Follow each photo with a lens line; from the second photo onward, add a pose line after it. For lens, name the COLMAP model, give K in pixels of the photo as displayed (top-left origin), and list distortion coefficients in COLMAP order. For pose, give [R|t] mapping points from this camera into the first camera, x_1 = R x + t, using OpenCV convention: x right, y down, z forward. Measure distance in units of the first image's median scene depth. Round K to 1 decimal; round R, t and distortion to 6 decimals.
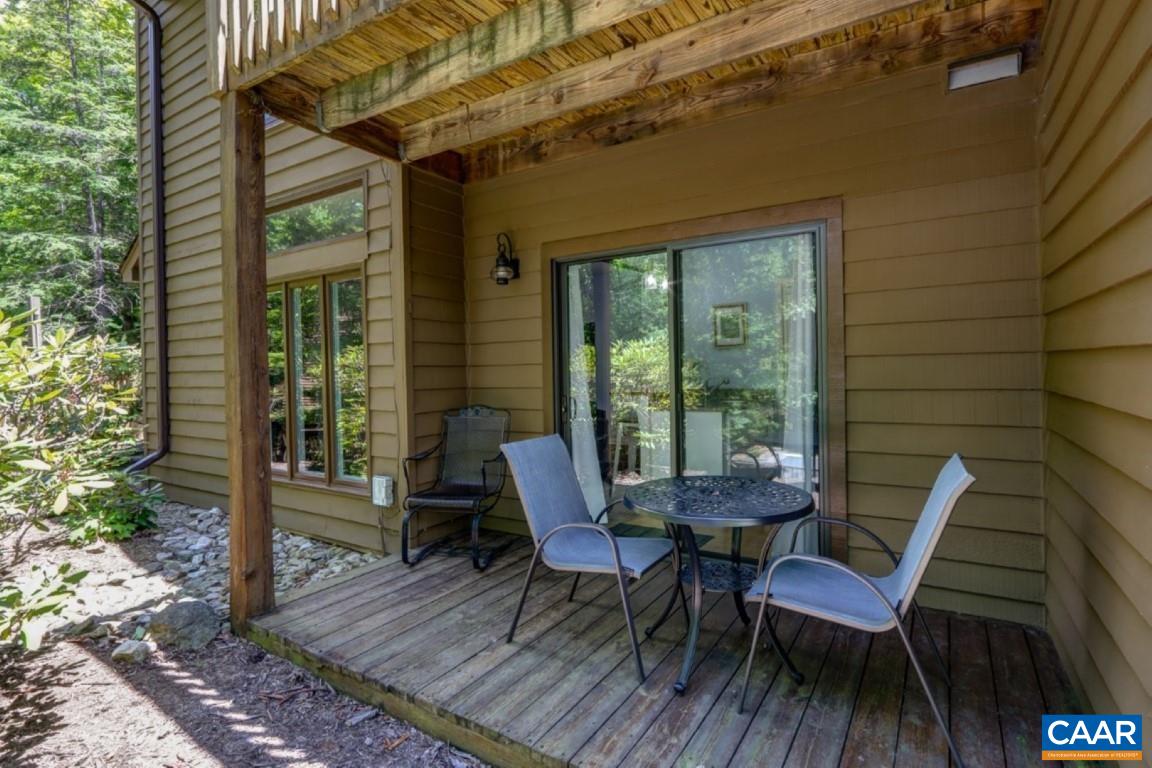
lens RADIAL K [[562.4, 0, 579.3], [0, 562.4, 368.2], [0, 0, 1]] dist [-0.008990, -0.000378]
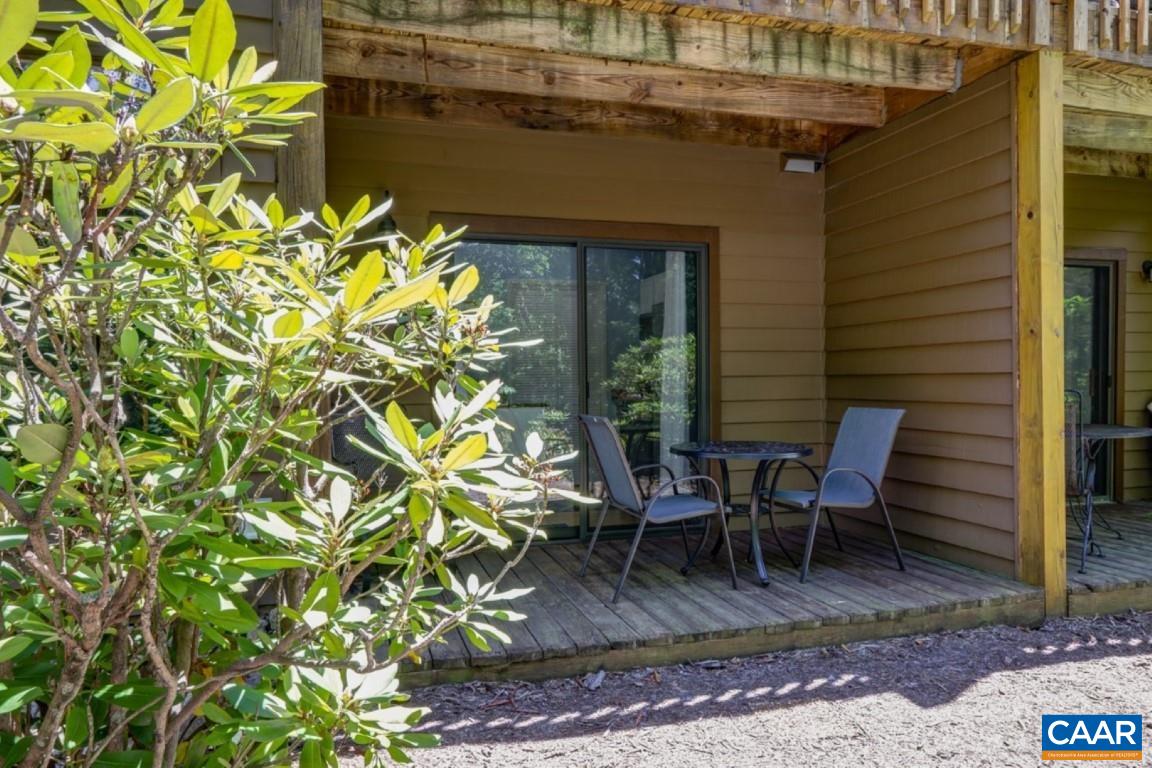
lens RADIAL K [[754.0, 0, 574.6], [0, 754.0, 405.4], [0, 0, 1]] dist [-0.006087, -0.000697]
pose [[0.659448, -0.011469, 0.751663, -1.173810], [0.002917, 0.999915, 0.012697, 0.087563], [-0.751745, -0.006180, 0.659425, 0.105665]]
